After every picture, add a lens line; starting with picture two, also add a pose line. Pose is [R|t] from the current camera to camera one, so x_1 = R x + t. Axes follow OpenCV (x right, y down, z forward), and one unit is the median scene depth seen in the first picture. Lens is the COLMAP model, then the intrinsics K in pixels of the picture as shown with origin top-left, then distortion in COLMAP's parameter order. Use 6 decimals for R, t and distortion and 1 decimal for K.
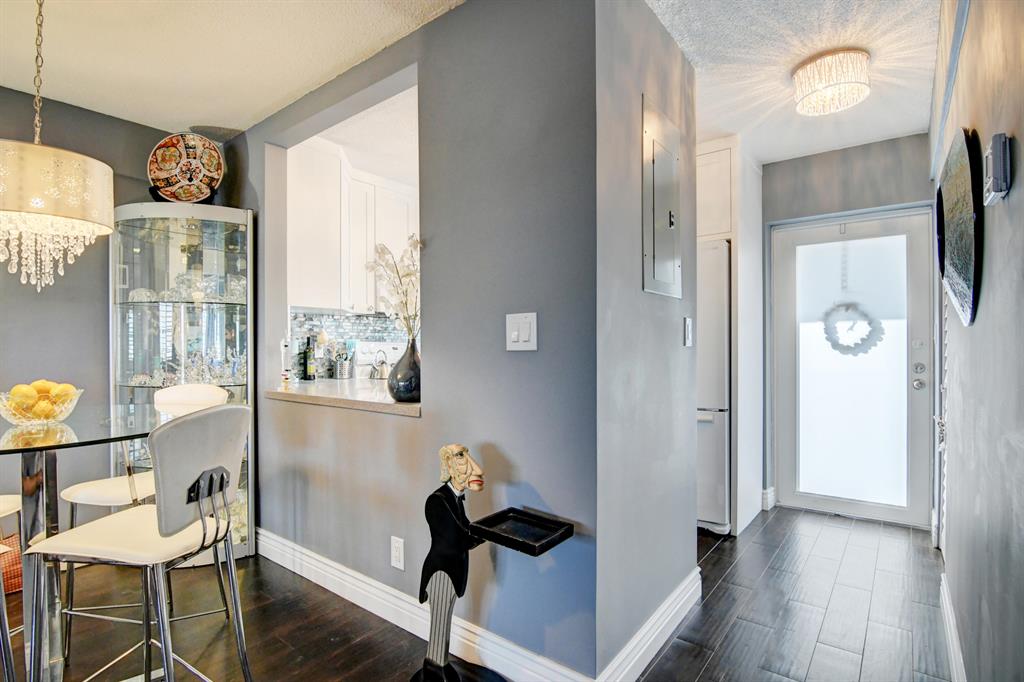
lens RADIAL K [[501.2, 0, 510.7], [0, 501.2, 347.8], [0, 0, 1]] dist [-0.012947, -0.009550]
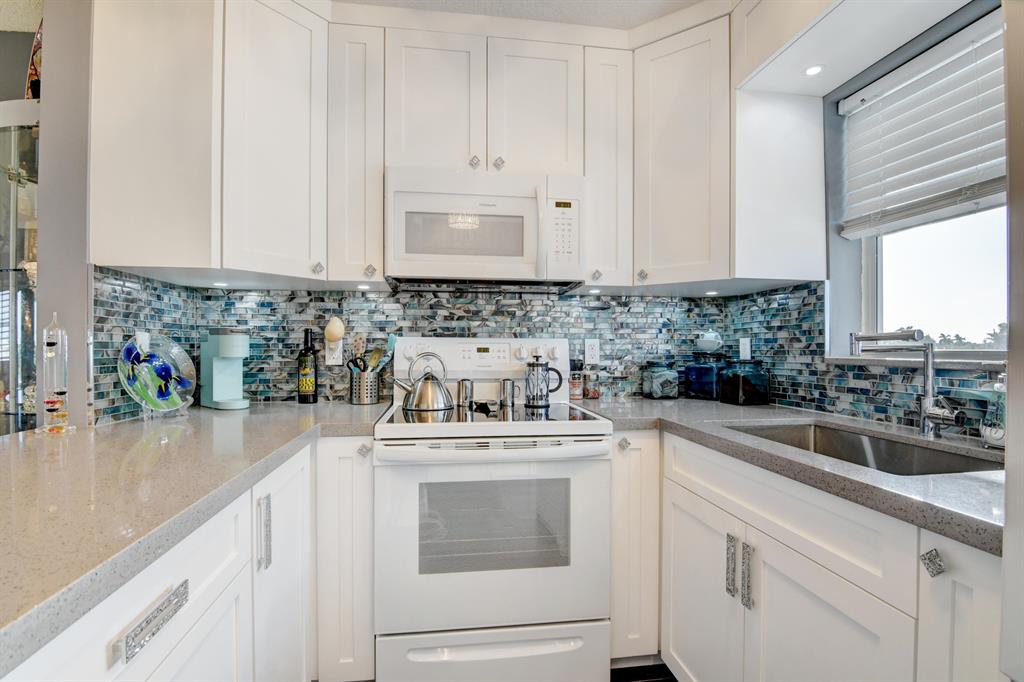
lens RADIAL K [[501.2, 0, 512.0], [0, 501.2, 348.9], [0, 0, 1]] dist [-0.012947, -0.009550]
pose [[0.728750, 0.013591, -0.684644, 0.172456], [-0.005444, 0.999886, 0.014054, -0.008536], [0.684758, -0.006515, 0.728742, 0.743895]]
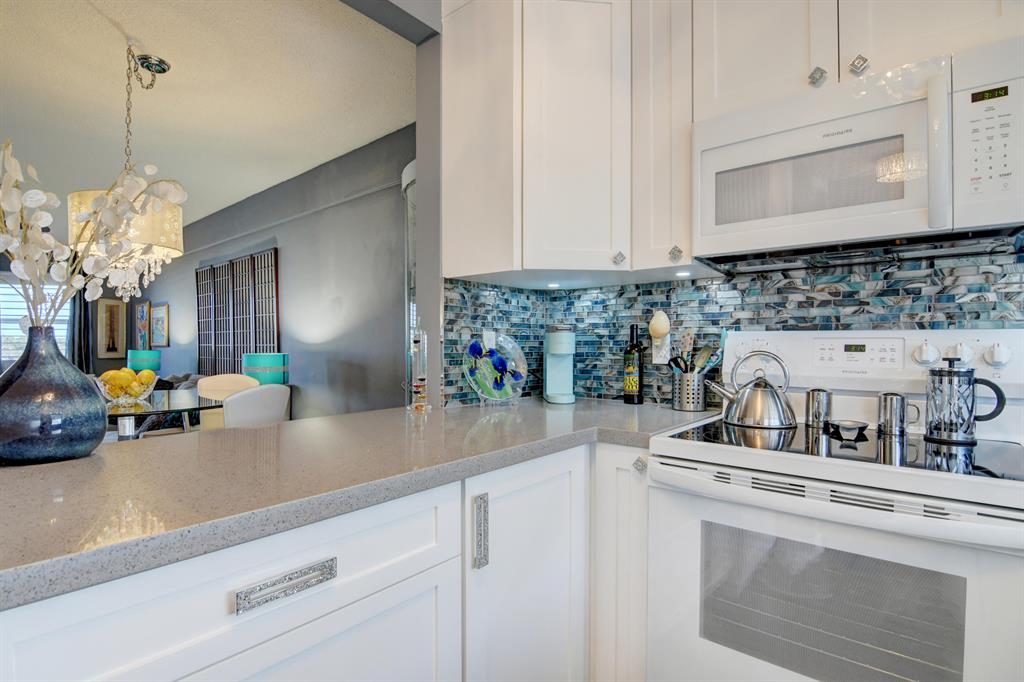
lens RADIAL K [[501.2, 0, 508.0], [0, 501.2, 348.9], [0, 0, 1]] dist [-0.012947, -0.009550]
pose [[-0.035833, 0.018250, -0.999191, 0.153414], [0.003692, 0.999829, 0.018129, -0.006366], [0.999351, -0.003039, -0.035895, 0.889570]]
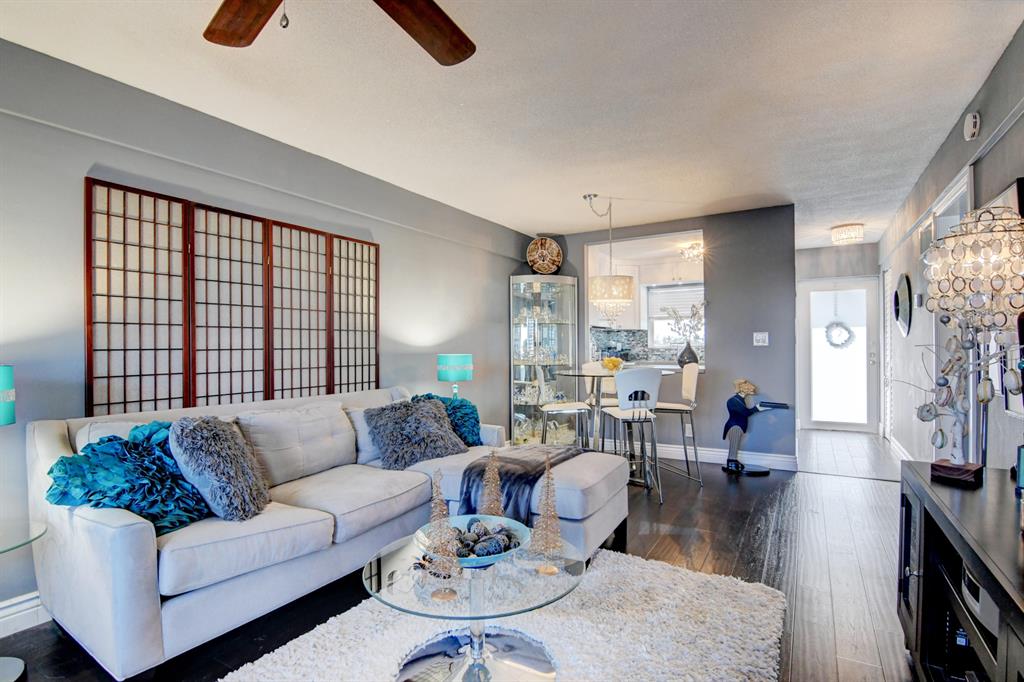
lens RADIAL K [[501.2, 0, 507.3], [0, 501.2, 348.9], [0, 0, 1]] dist [-0.012947, -0.009550]
pose [[0.992246, -0.005976, 0.124143, -0.829055], [0.005790, 0.999982, 0.001855, 0.004322], [-0.124152, -0.001122, 0.992263, -0.759990]]
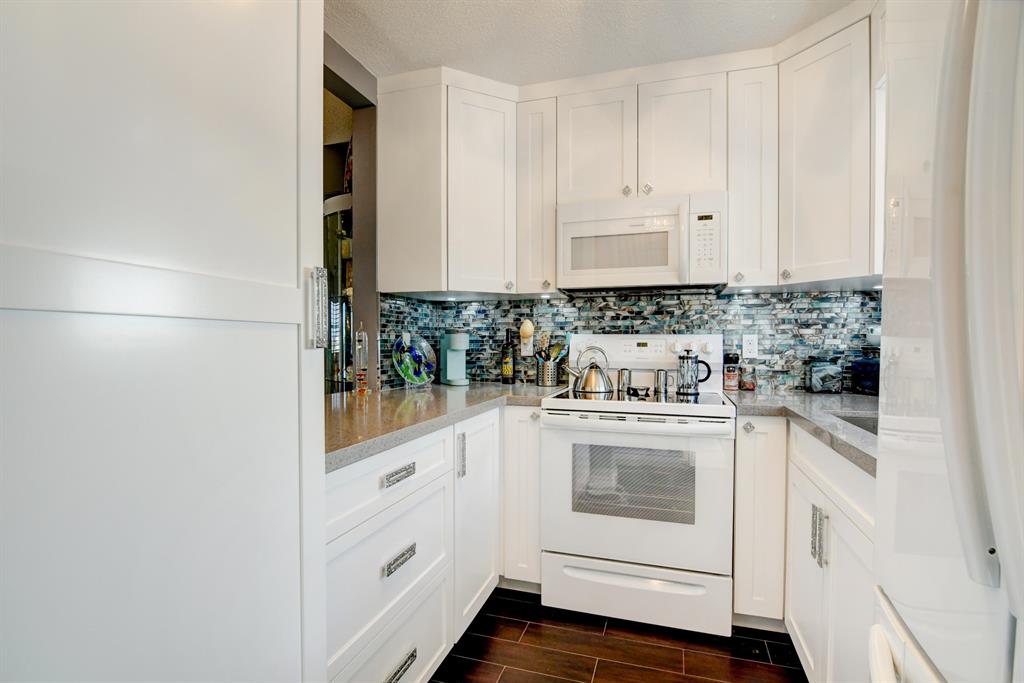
lens RADIAL K [[501.2, 0, 503.3], [0, 501.2, 348.6], [0, 0, 1]] dist [-0.012947, -0.009550]
pose [[0.336987, 0.022646, -0.941237, 0.340374], [0.000998, 0.999702, 0.024411, -0.010482], [0.941509, -0.009166, 0.336864, 0.732593]]
